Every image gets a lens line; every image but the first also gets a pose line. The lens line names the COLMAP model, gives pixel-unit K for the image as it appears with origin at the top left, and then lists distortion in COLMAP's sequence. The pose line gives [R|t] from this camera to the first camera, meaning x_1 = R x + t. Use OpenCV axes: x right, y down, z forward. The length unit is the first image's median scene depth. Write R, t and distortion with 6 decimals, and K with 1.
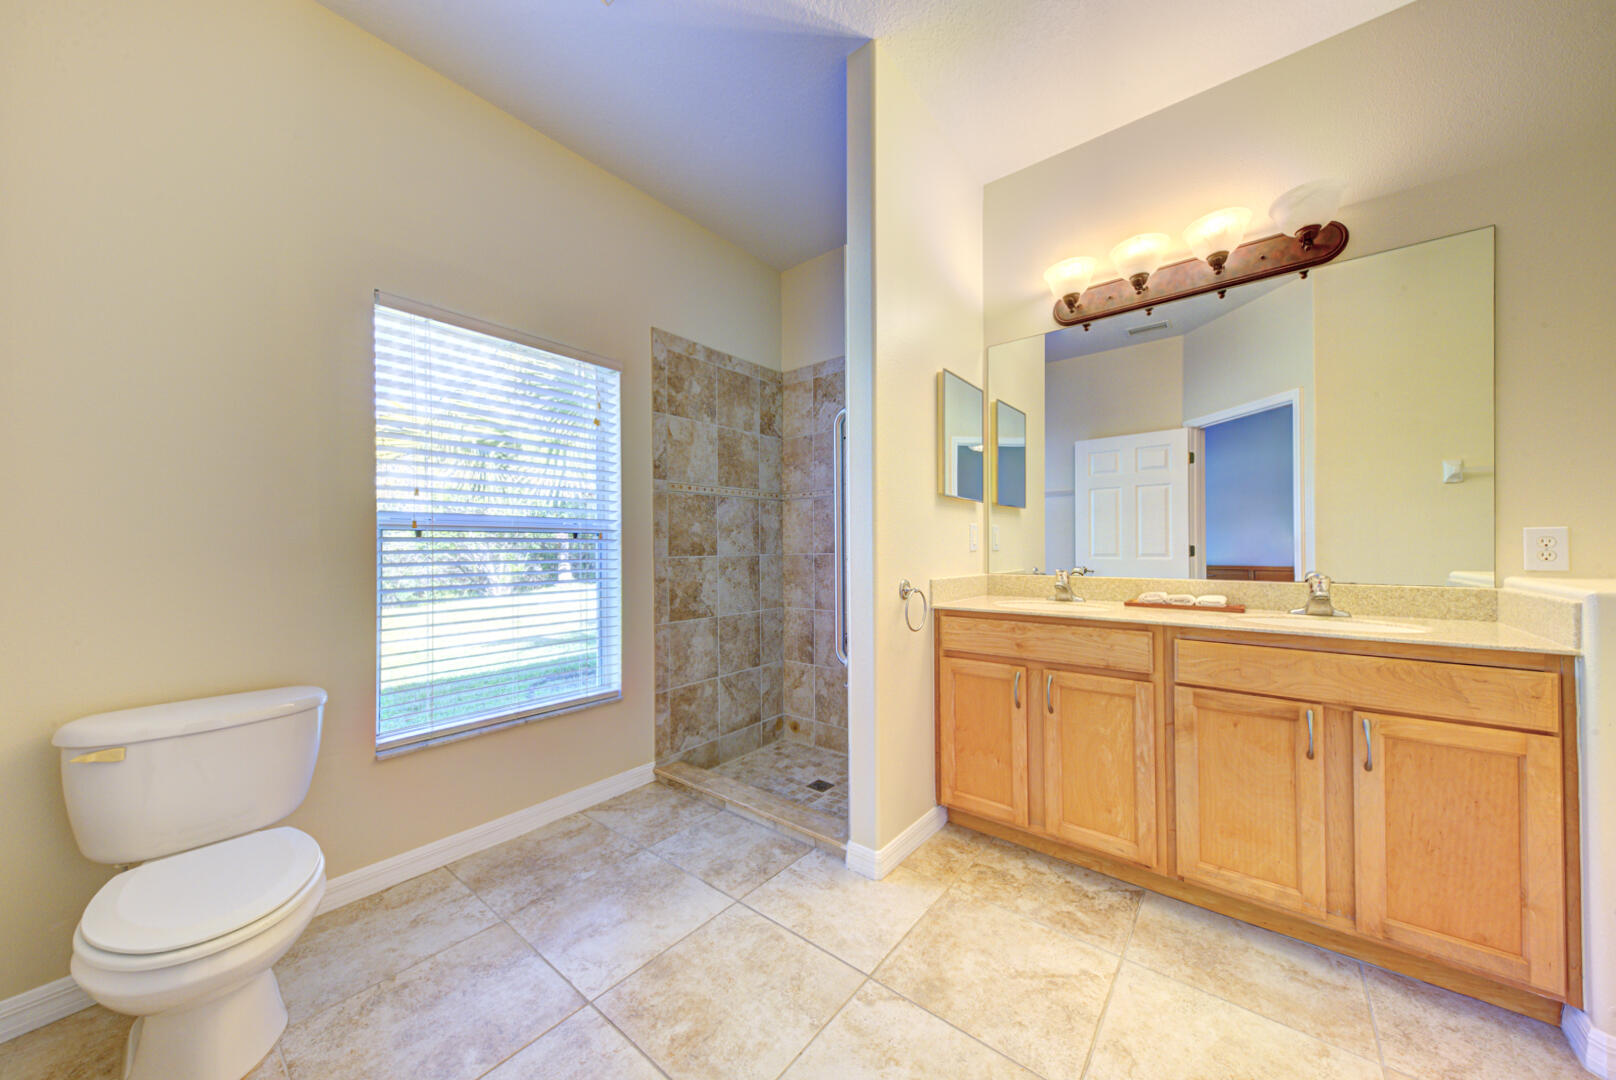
lens RADIAL K [[561.1, 0, 804.5], [0, 561.1, 539.8], [0, 0, 1]] dist [0.010356, -0.000242]
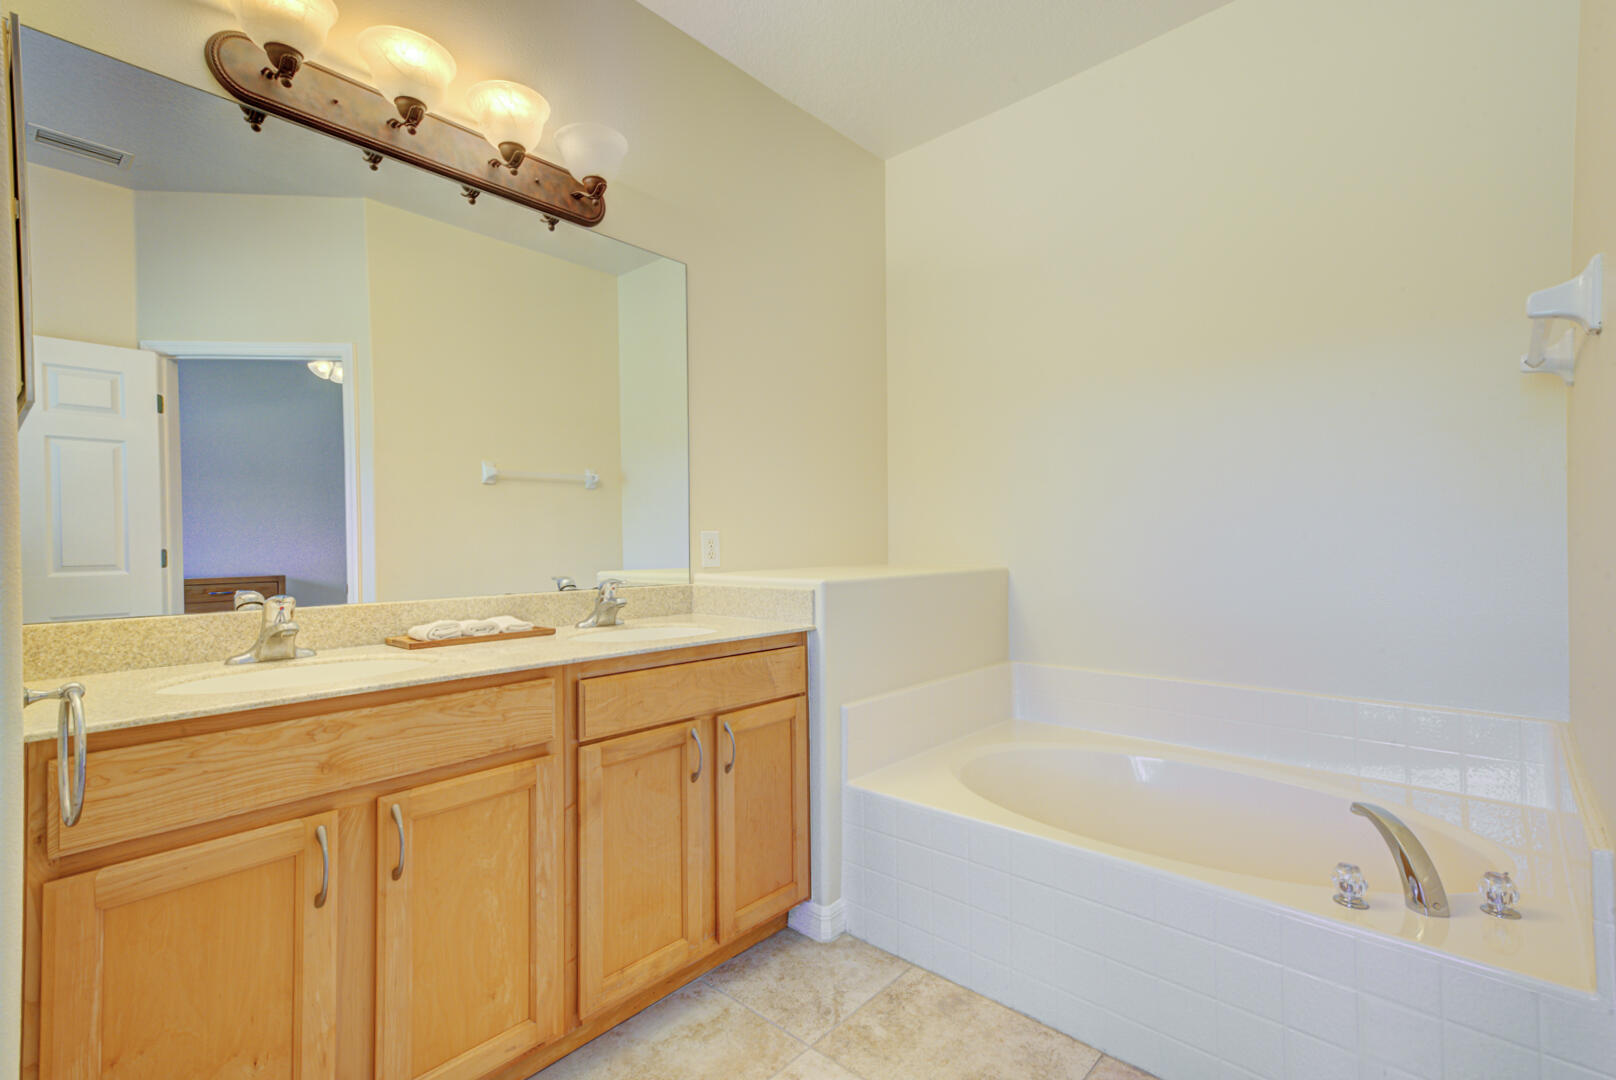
lens RADIAL K [[742.4, 0, 805.7], [0, 742.4, 547.6], [0, 0, 1]] dist [0.037168, -0.000241]
pose [[0.038973, -0.002318, 0.999238, -0.257611], [-0.005008, 0.999984, 0.002515, 0.007360], [-0.999228, -0.005102, 0.038961, 0.694889]]
